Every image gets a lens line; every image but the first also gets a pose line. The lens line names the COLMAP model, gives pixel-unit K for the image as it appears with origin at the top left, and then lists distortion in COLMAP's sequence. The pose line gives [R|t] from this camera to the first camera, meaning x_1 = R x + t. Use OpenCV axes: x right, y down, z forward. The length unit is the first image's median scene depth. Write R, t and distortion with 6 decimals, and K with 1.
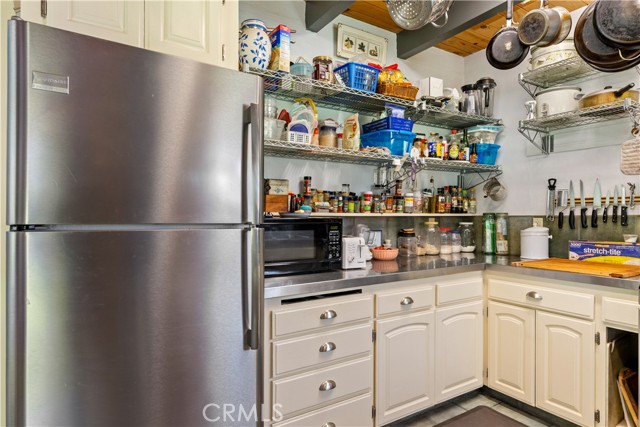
lens RADIAL K [[366.4, 0, 319.7], [0, 366.4, 218.3], [0, 0, 1]] dist [0.004858, 0.001195]
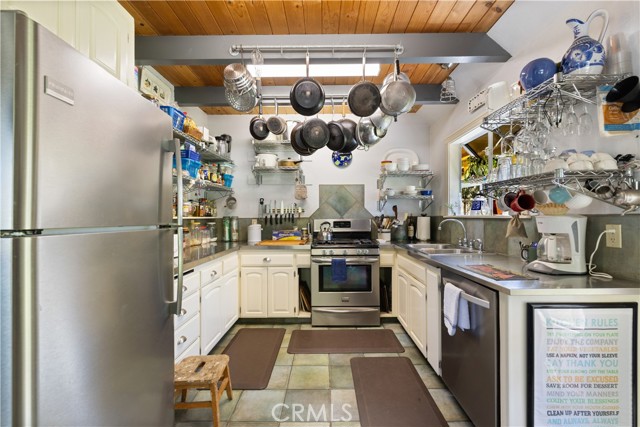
lens RADIAL K [[275.7, 0, 322.7], [0, 275.7, 215.9], [0, 0, 1]] dist [-0.000674, -0.000053]
pose [[0.532631, 0.001584, 0.846346, -0.398774], [0.012387, 0.999877, -0.009666, -0.000344], [-0.846257, 0.015632, 0.532546, -0.015358]]
